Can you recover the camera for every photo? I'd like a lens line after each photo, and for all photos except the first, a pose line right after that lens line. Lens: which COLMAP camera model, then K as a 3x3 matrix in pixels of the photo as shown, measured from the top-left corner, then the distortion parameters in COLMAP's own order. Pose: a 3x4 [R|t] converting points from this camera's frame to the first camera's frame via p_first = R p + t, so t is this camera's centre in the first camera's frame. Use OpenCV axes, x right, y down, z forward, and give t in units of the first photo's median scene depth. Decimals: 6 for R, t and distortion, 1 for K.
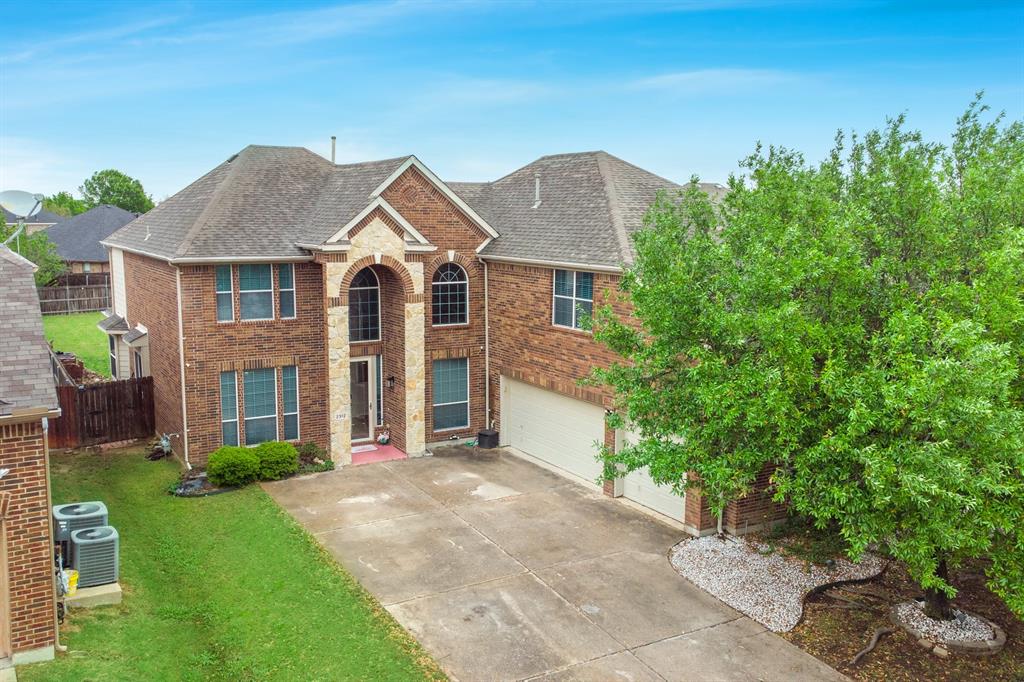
lens RADIAL K [[930.1, 0, 512.0], [0, 930.1, 341.0], [0, 0, 1]] dist [0.014736, -0.001370]
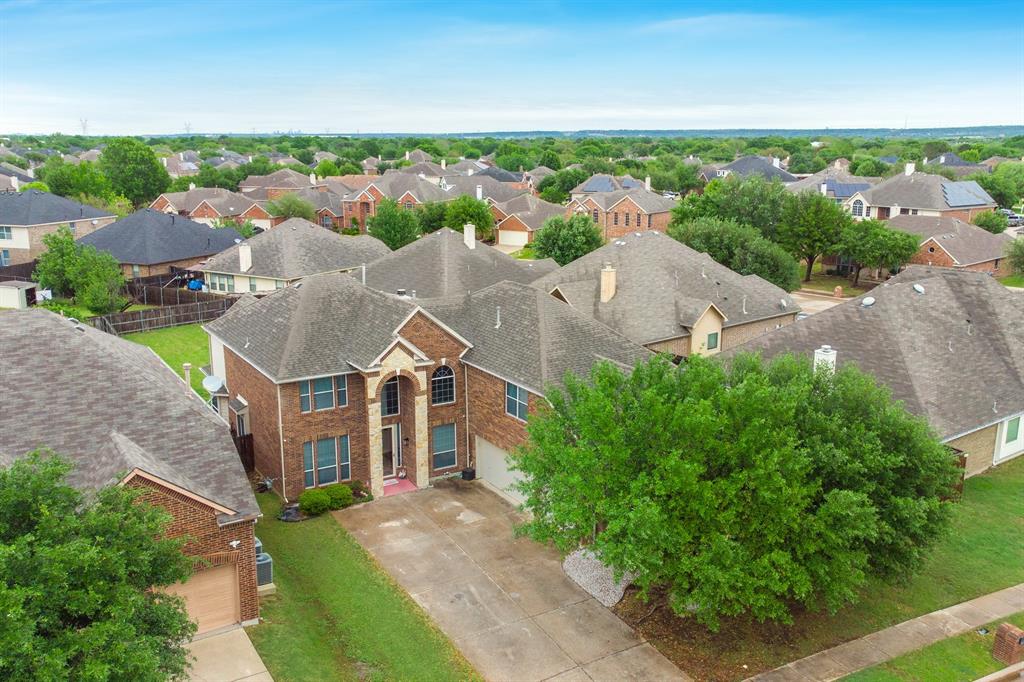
lens RADIAL K [[930.1, 0, 512.0], [0, 930.1, 341.0], [0, 0, 1]] dist [0.014736, -0.001370]
pose [[0.999982, -0.005940, 0.001088, 0.052546], [0.005836, 0.996912, 0.078310, -0.266553], [-0.001549, -0.078303, 0.996928, -0.609818]]
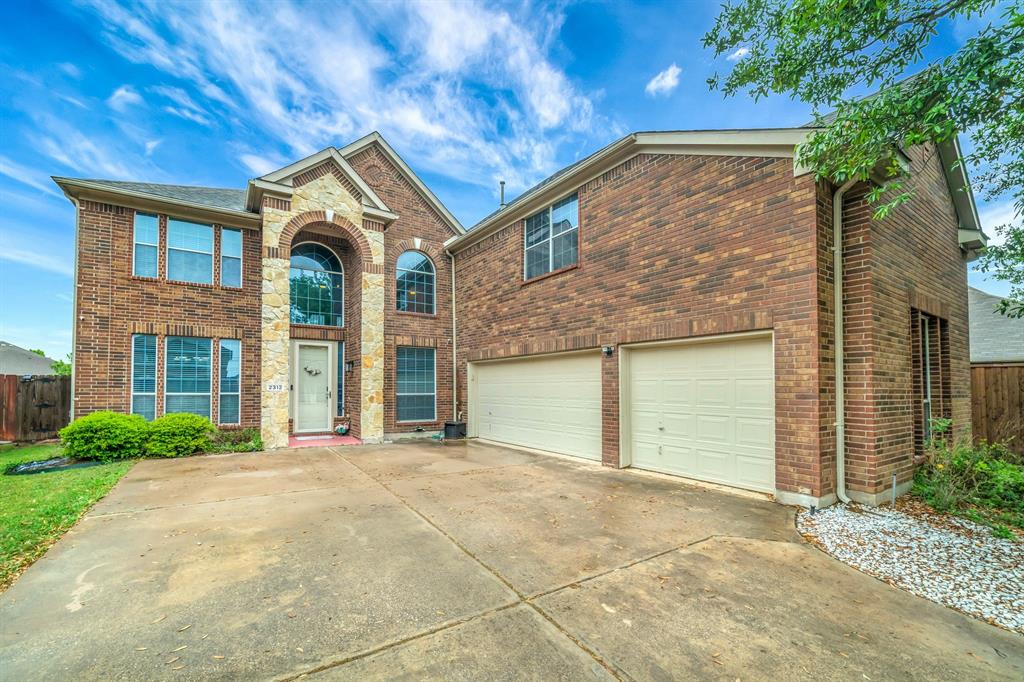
lens RADIAL K [[433.7, 0, 502.6], [0, 433.7, 383.5], [0, 0, 1]] dist [-0.027300, -0.000012]
pose [[0.998904, -0.007609, 0.046186, 0.003305], [0.014628, 0.988024, -0.153604, 0.138926], [-0.044464, 0.154111, 0.987053, 0.600888]]
